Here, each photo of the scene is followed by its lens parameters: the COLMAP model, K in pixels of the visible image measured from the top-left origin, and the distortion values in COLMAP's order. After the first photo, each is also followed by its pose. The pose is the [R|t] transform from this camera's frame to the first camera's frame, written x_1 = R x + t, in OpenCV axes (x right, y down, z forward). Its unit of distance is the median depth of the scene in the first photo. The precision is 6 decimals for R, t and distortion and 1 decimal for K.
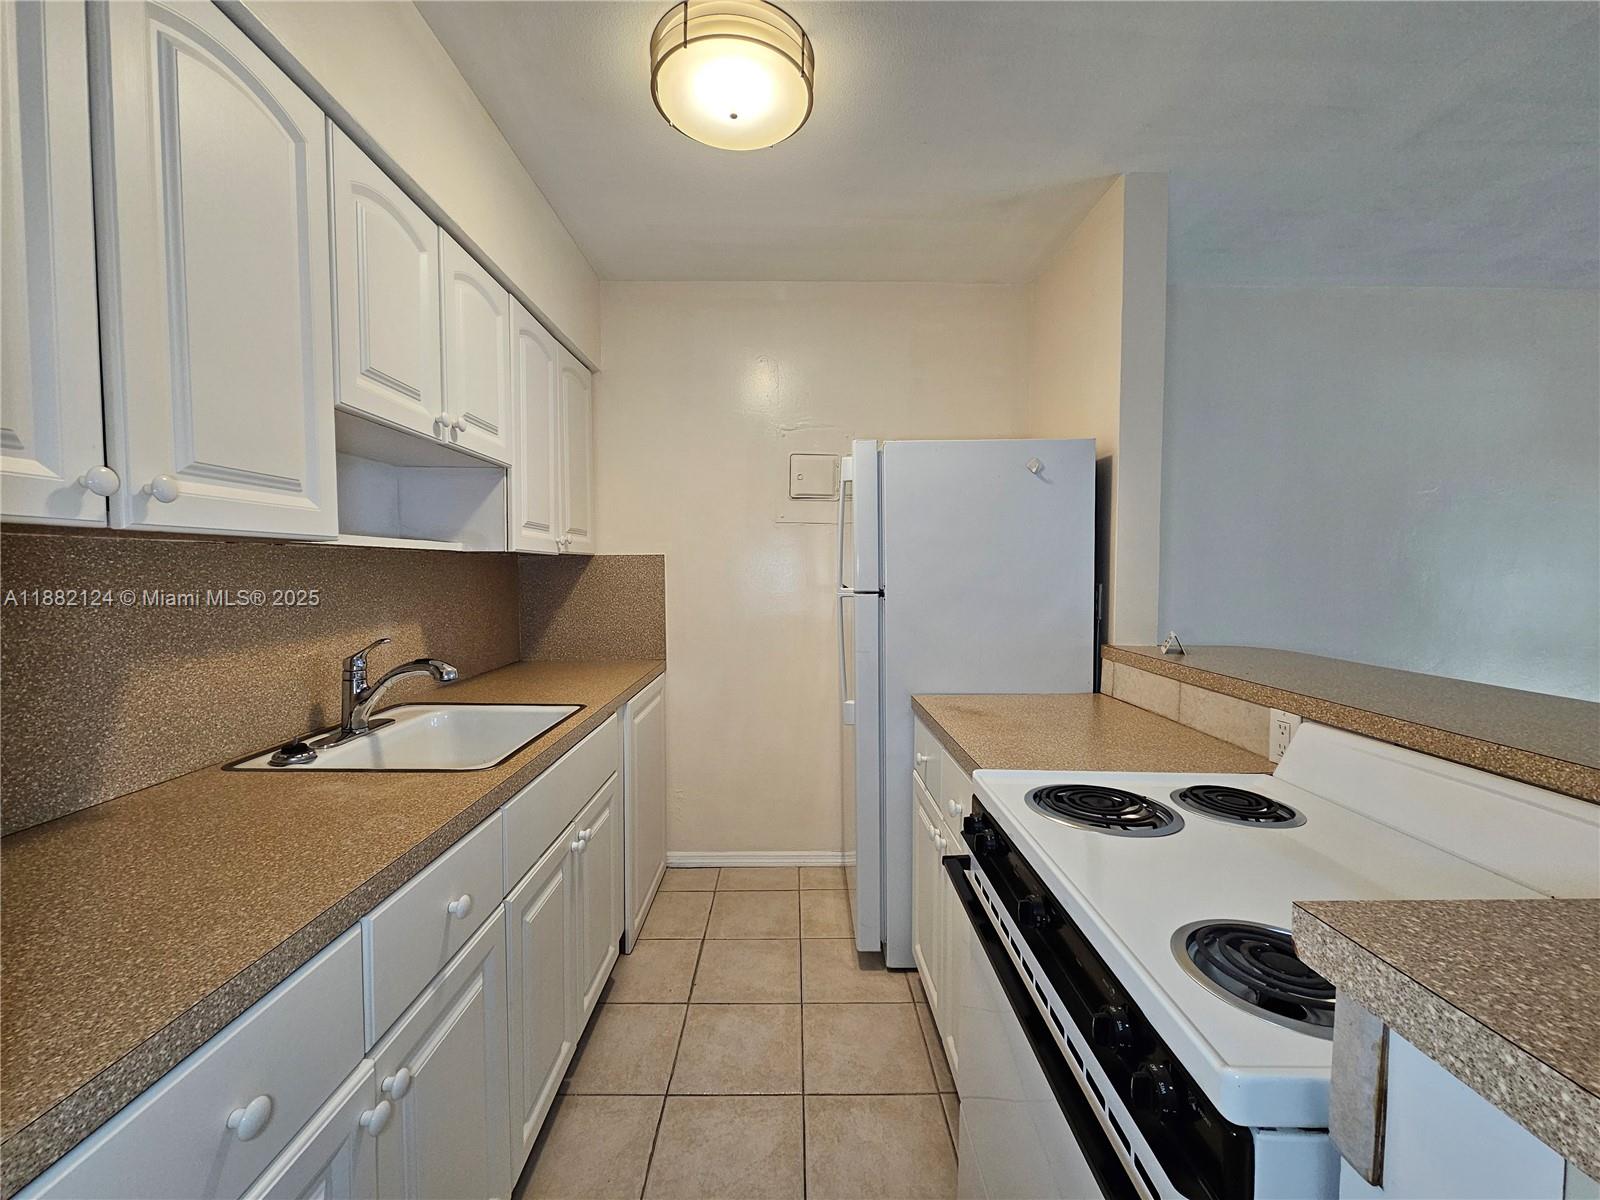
lens RADIAL K [[654.4, 0, 798.9], [0, 654.4, 594.9], [0, 0, 1]] dist [-0.000196, -0.000058]
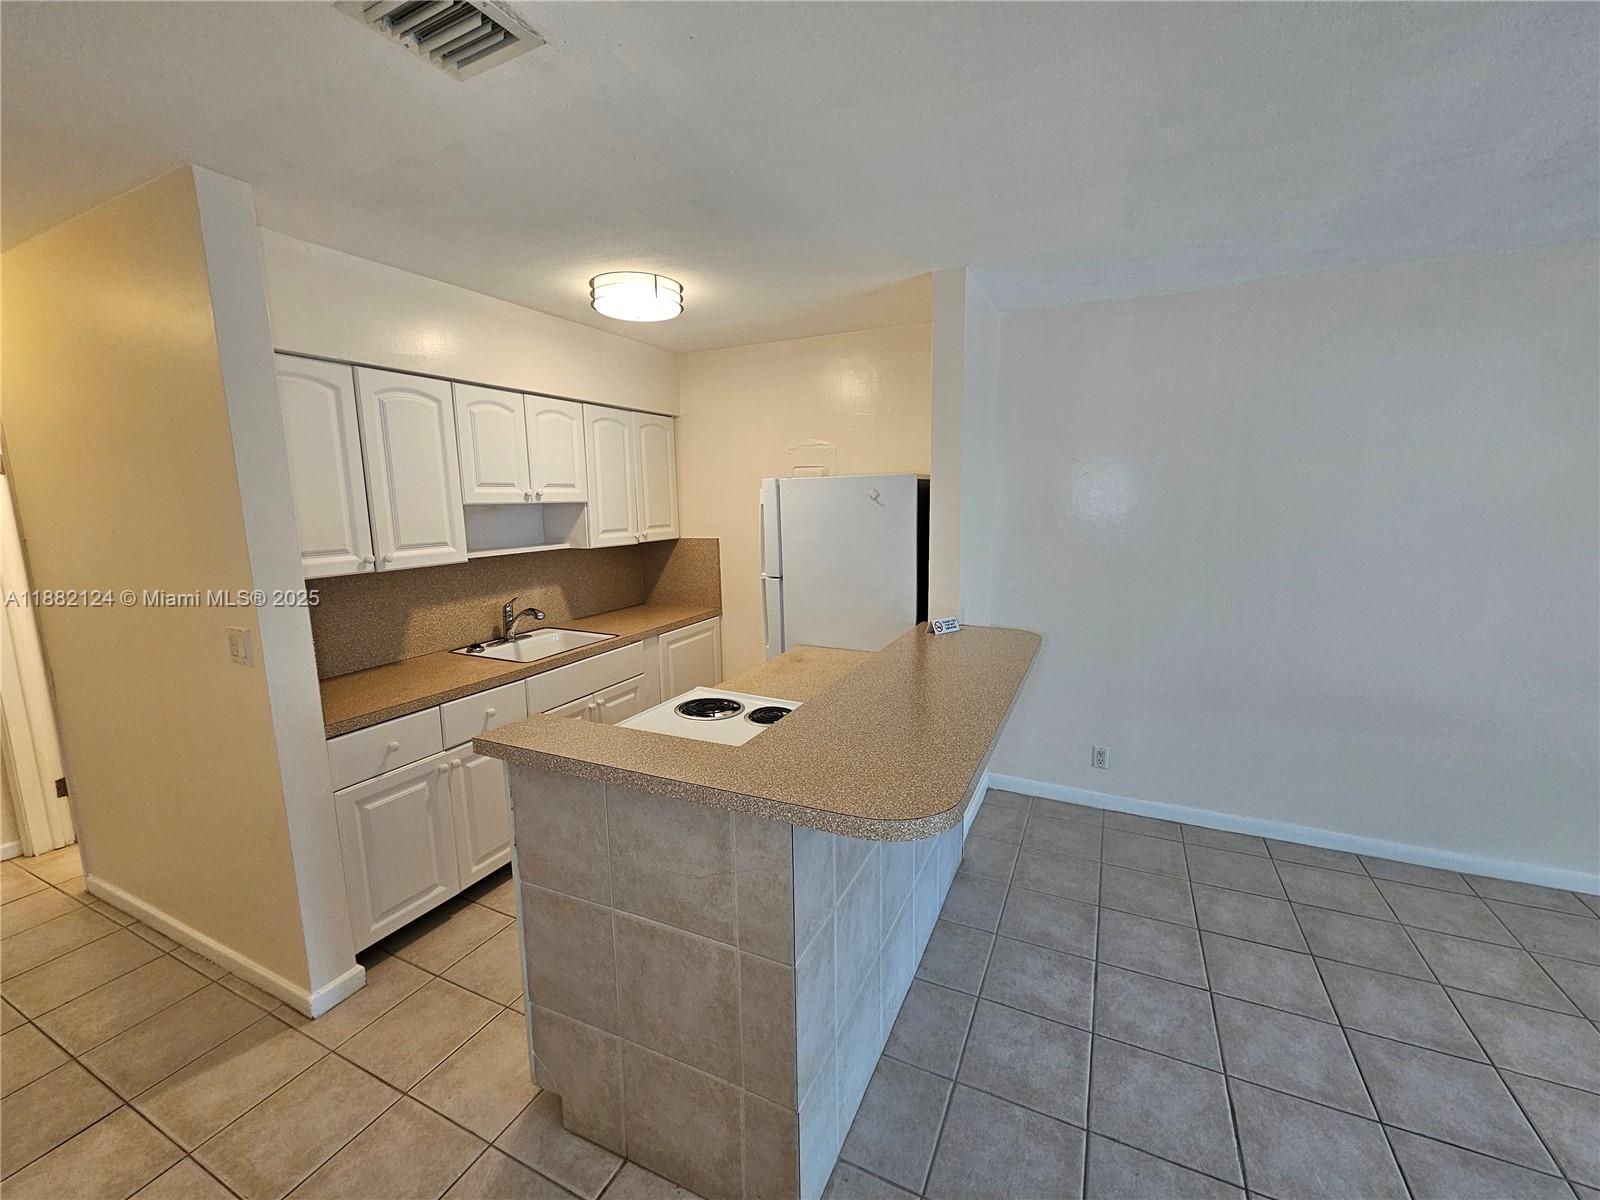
lens RADIAL K [[654.4, 0, 798.9], [0, 654.4, 594.9], [0, 0, 1]] dist [-0.000196, -0.000058]
pose [[0.896543, 0.050684, -0.440046, 1.086558], [-0.001252, 0.993718, 0.111905, -0.175091], [0.442954, -0.099777, 0.890975, -0.458884]]
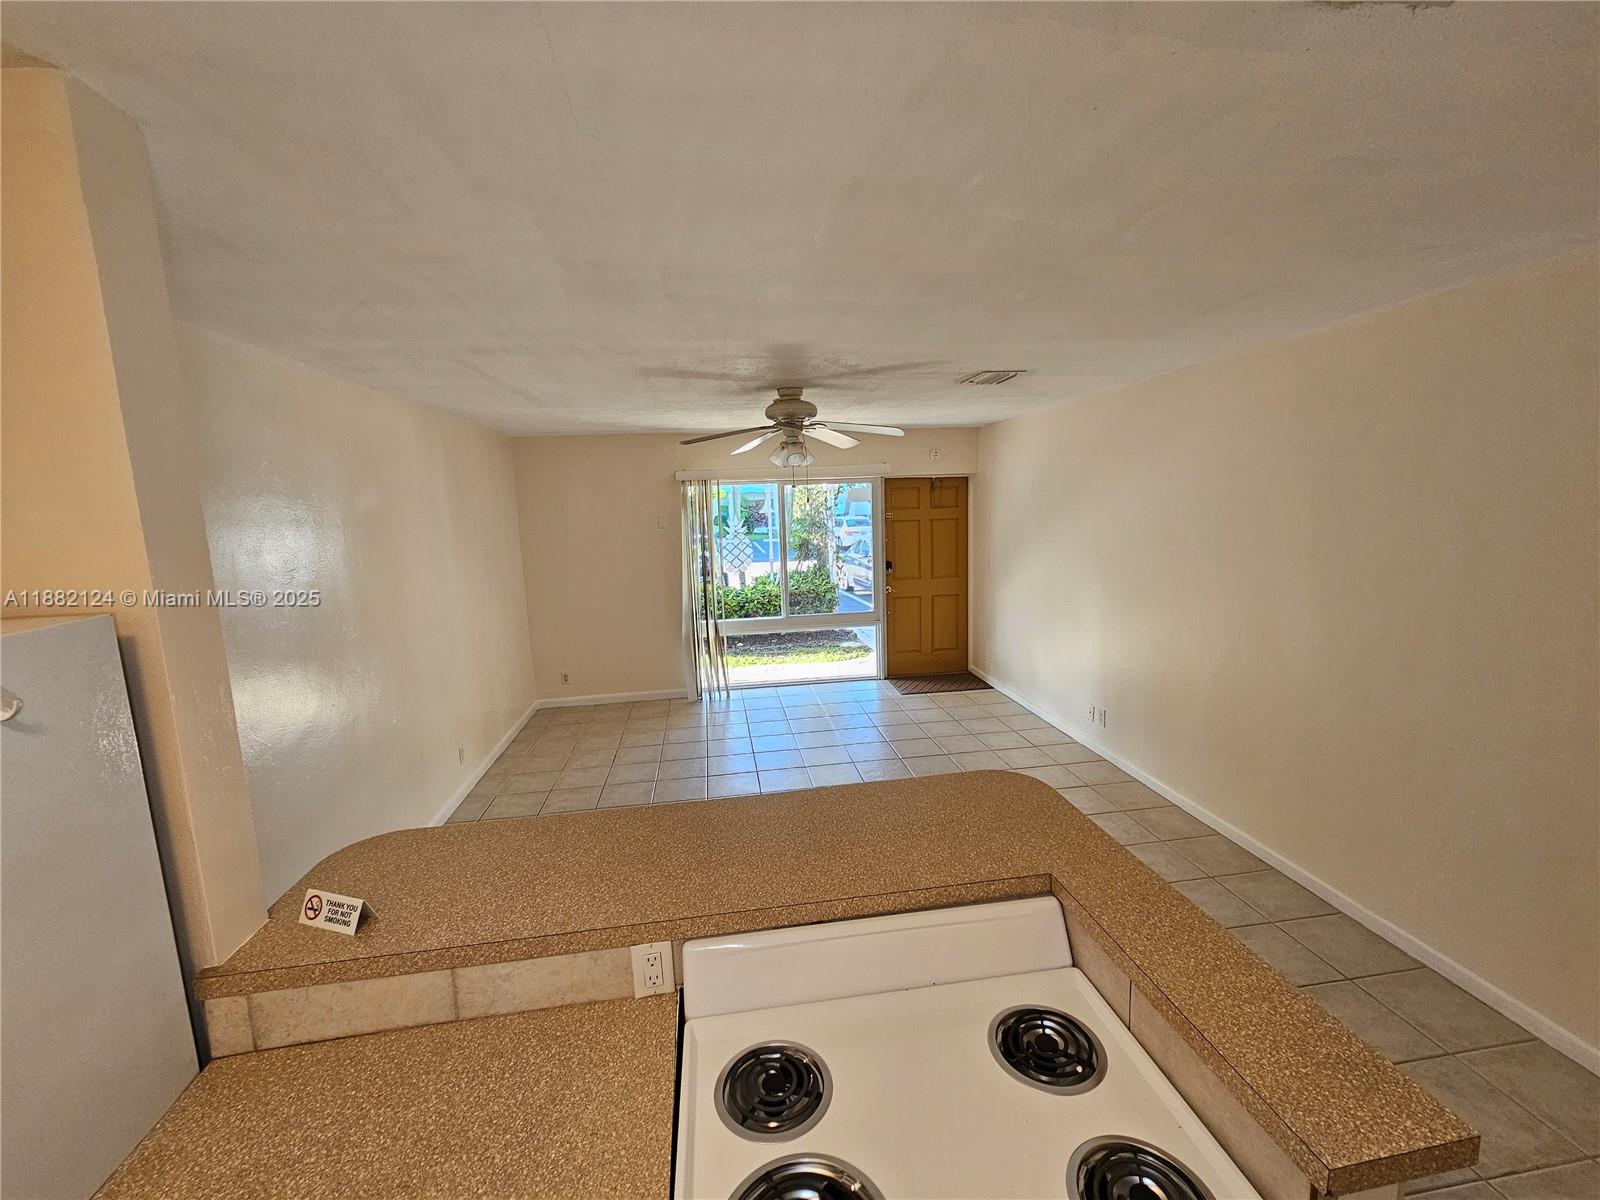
lens RADIAL K [[654.4, 0, 798.9], [0, 654.4, 594.9], [0, 0, 1]] dist [-0.000196, -0.000058]
pose [[-0.134740, -0.136110, 0.981488, -0.124912], [0.078127, 0.985978, 0.147458, -0.360347], [-0.987796, 0.096549, -0.122217, 0.688898]]
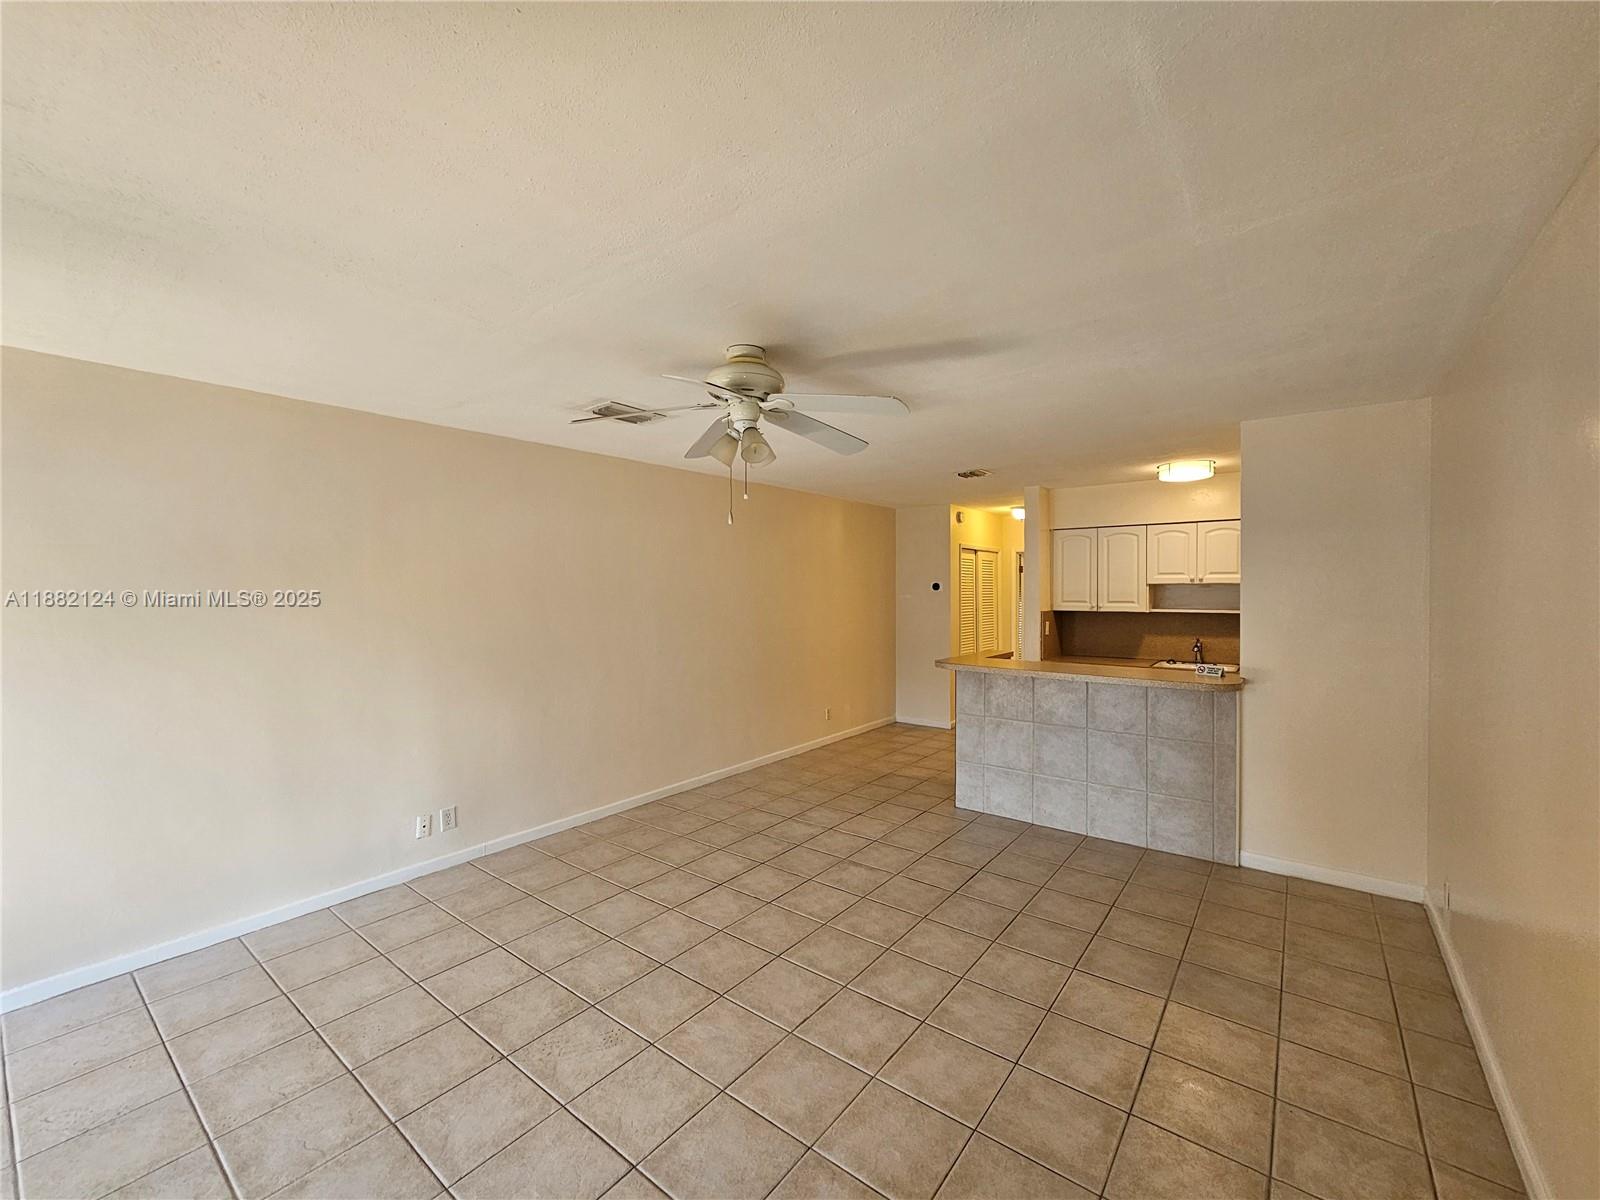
lens RADIAL K [[654.4, 0, 798.9], [0, 654.4, 594.9], [0, 0, 1]] dist [-0.000196, -0.000058]
pose [[-0.616714, 0.009118, -0.787134, 3.480397], [-0.030115, 0.998928, 0.035167, -0.227503], [0.786611, 0.045392, -0.615778, 1.460216]]
